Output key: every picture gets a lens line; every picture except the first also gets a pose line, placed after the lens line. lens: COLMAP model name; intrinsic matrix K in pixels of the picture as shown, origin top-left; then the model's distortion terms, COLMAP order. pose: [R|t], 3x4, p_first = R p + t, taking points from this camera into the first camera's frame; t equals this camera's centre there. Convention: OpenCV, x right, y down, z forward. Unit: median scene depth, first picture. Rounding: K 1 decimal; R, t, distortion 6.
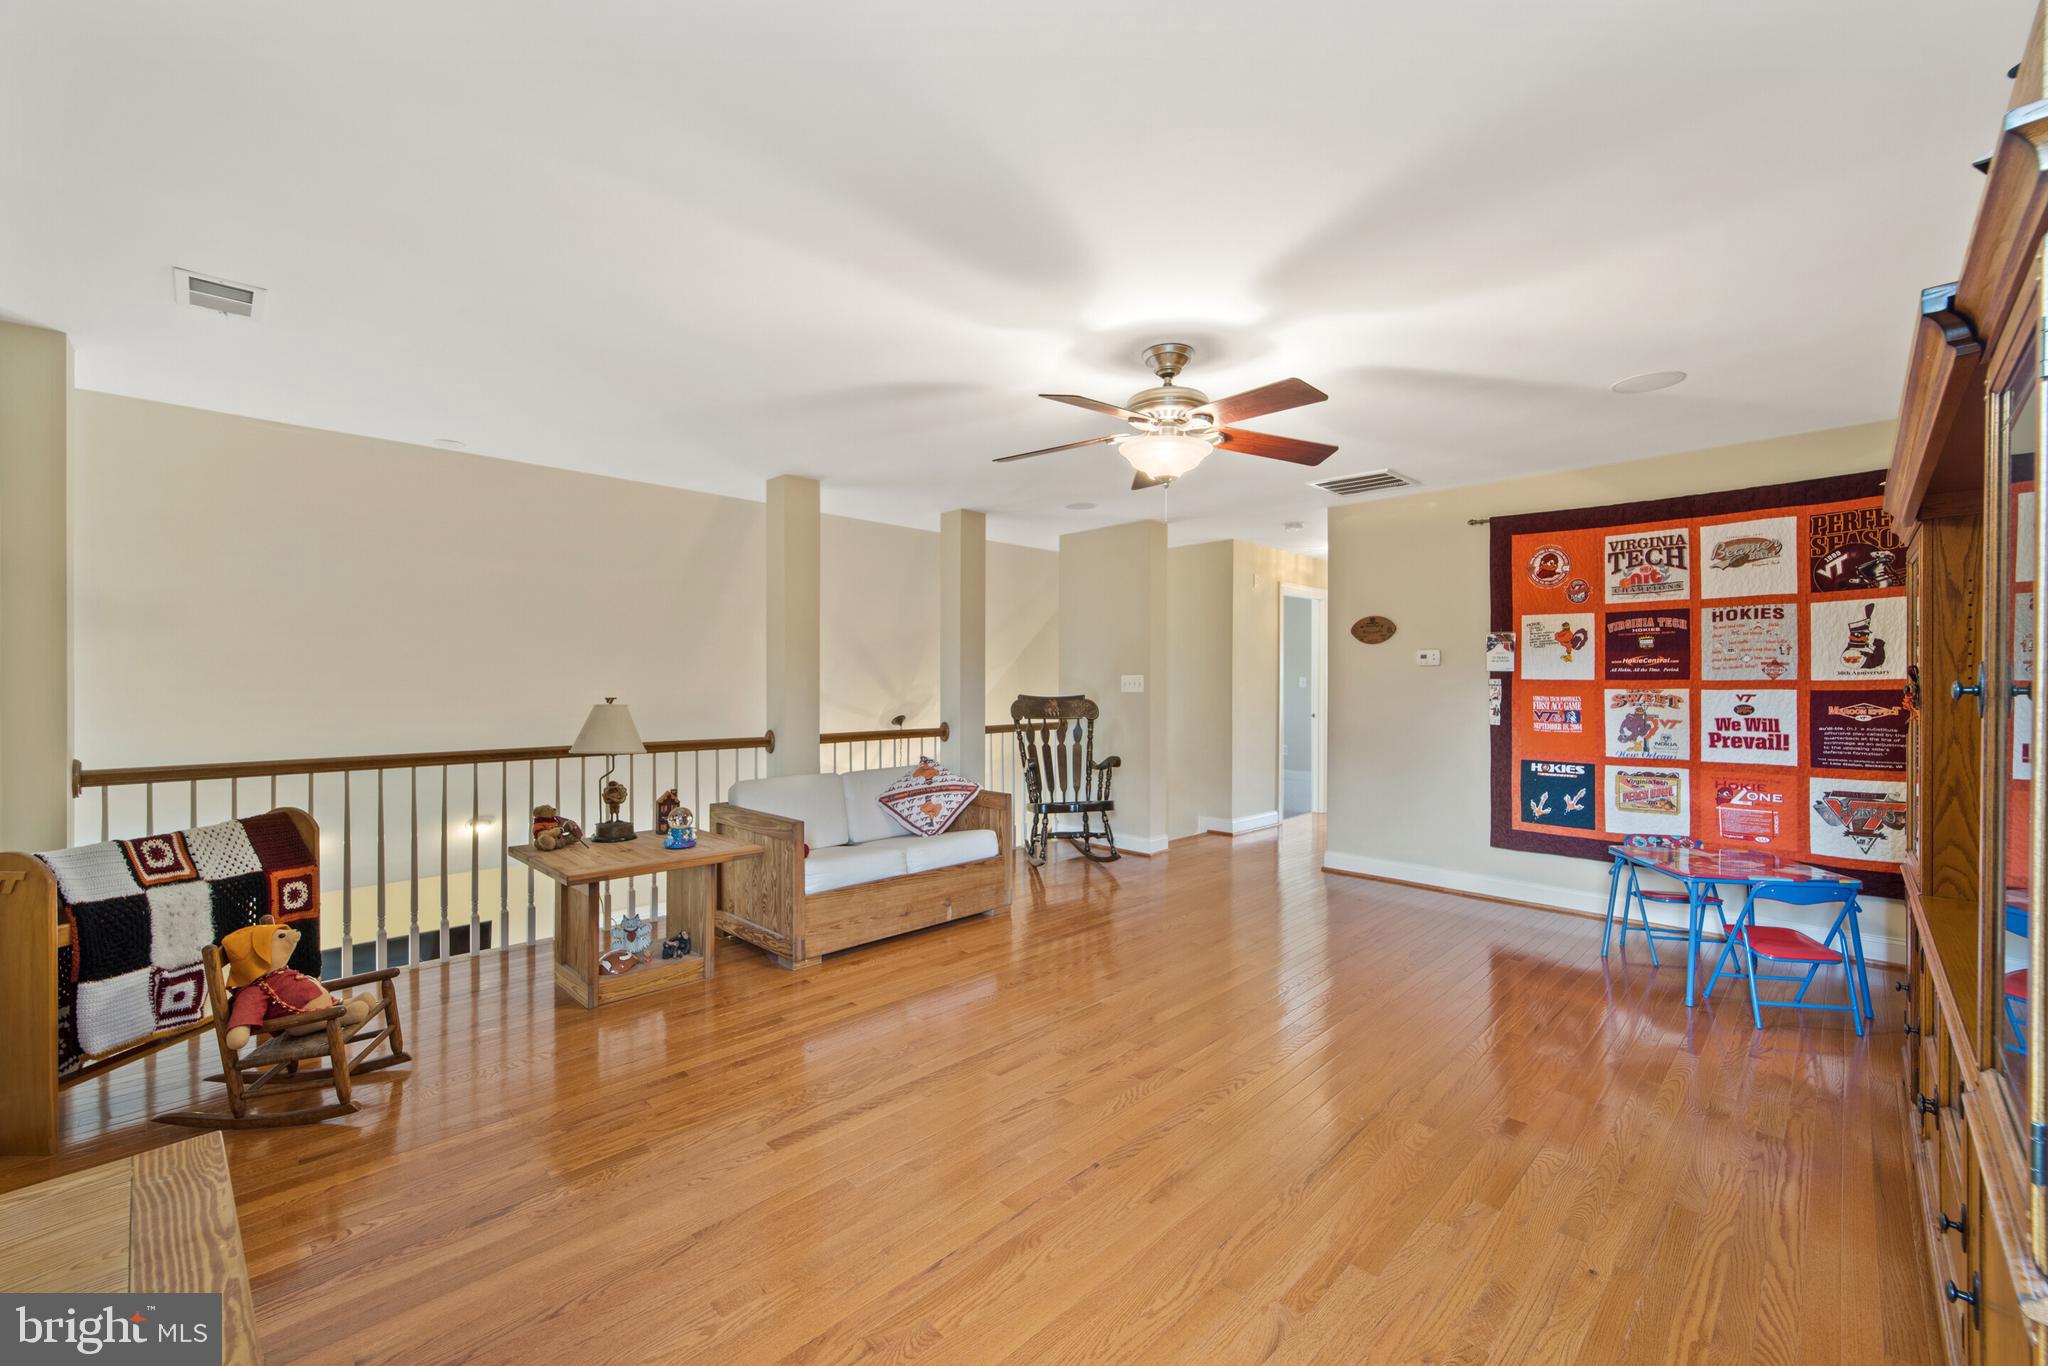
lens RADIAL K [[818.3, 0, 1017.1], [0, 818.3, 684.9], [0, 0, 1]] dist [0.000541, -0.000205]
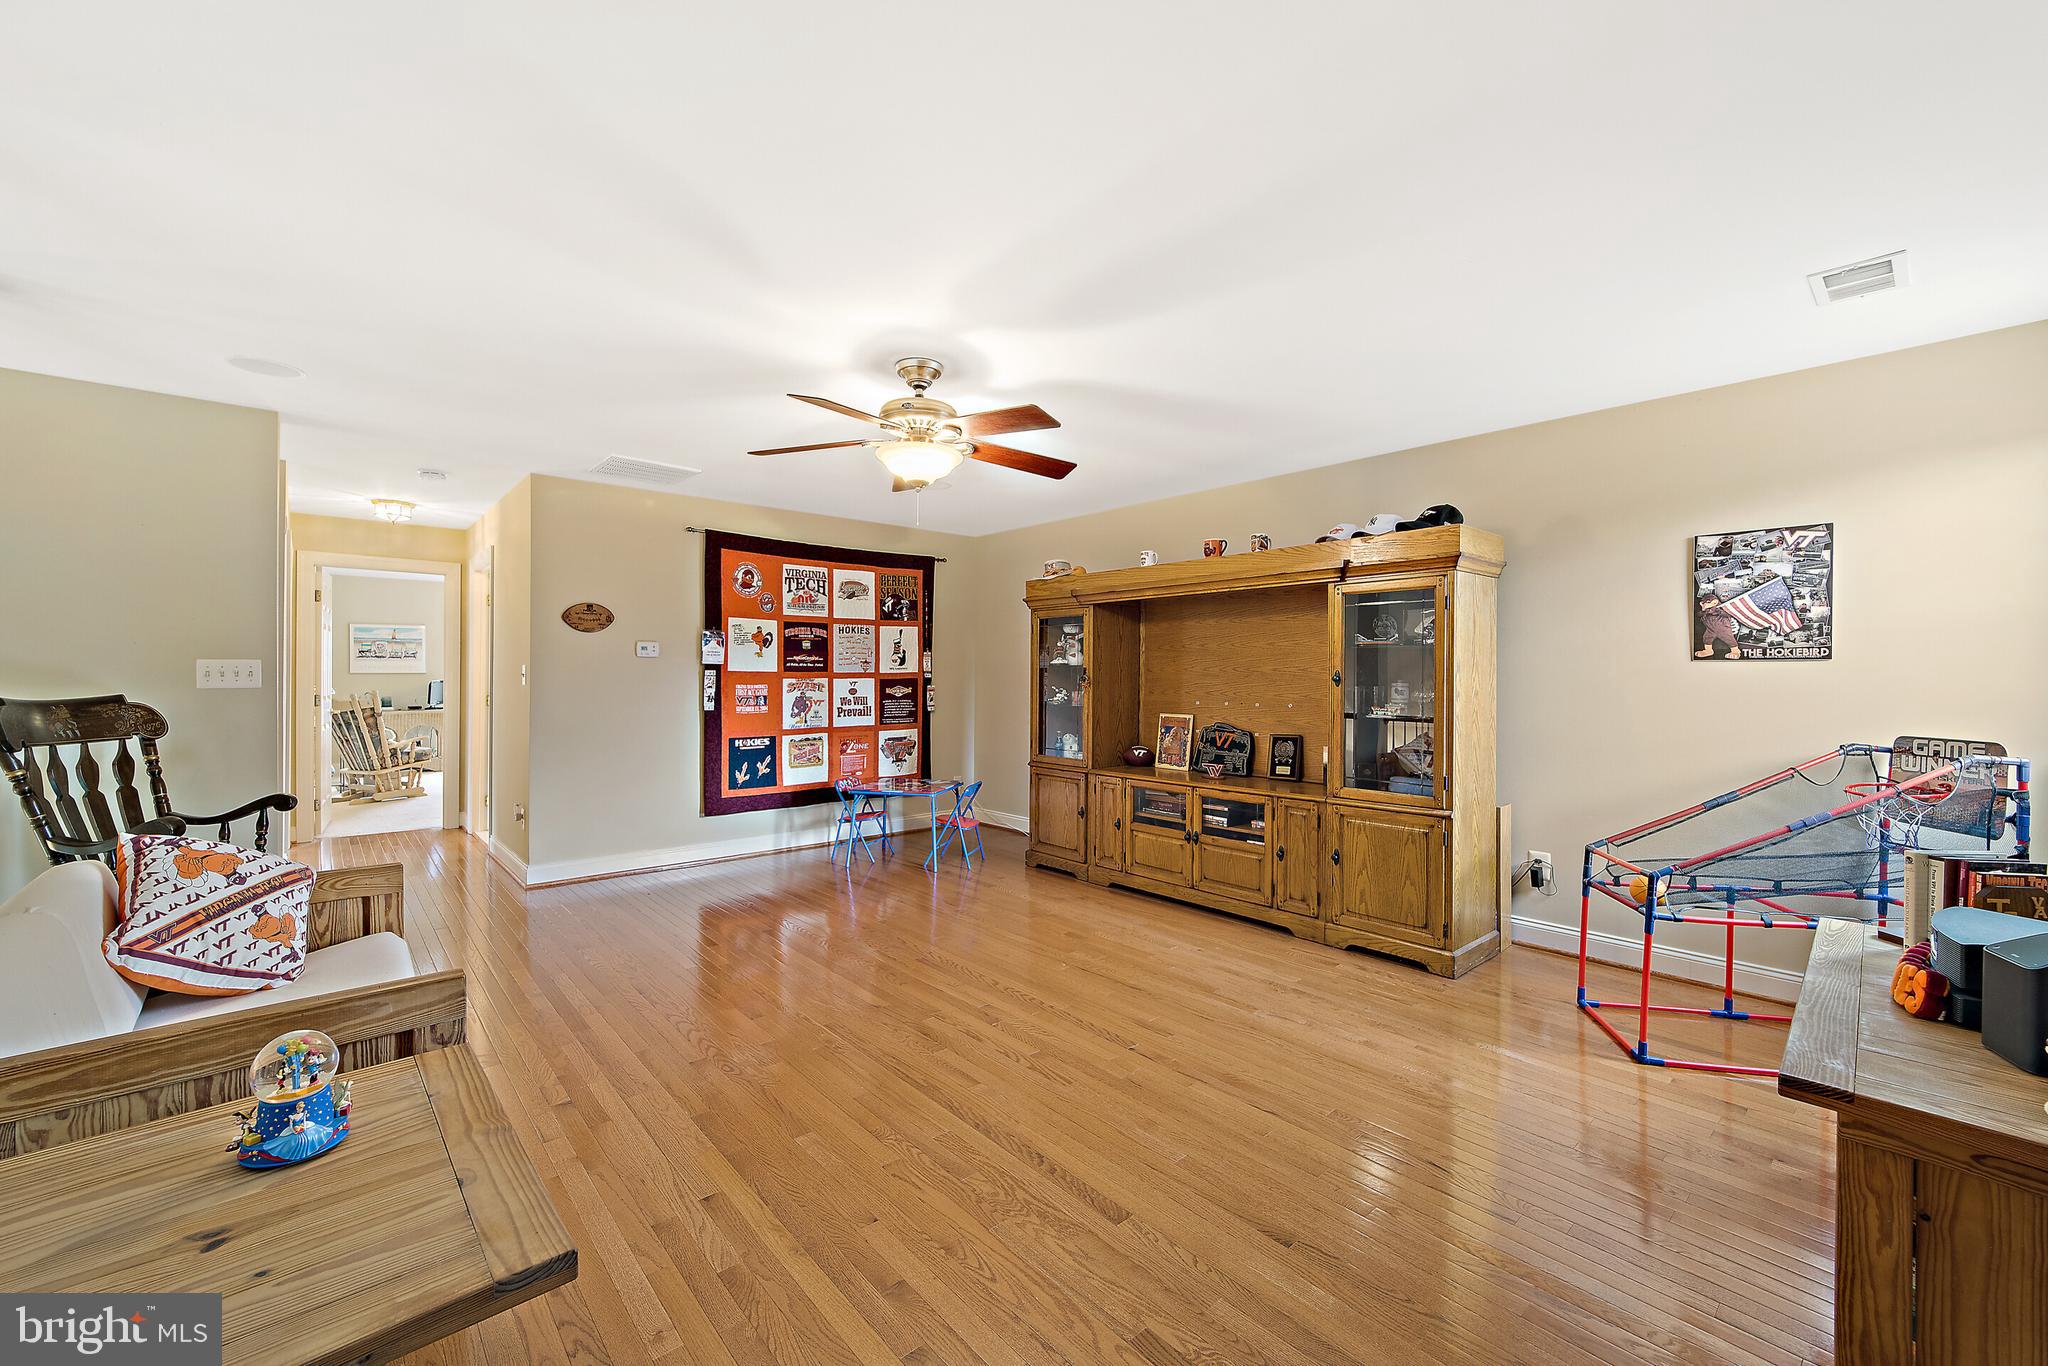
lens RADIAL K [[818.3, 0, 1023.1], [0, 818.3, 677.3], [0, 0, 1]] dist [0.000541, -0.000205]
pose [[0.055044, -0.003057, 0.998479, -0.618891], [-0.000780, 0.999995, 0.003104, -0.001547], [-0.998484, -0.000950, 0.055041, 0.567314]]
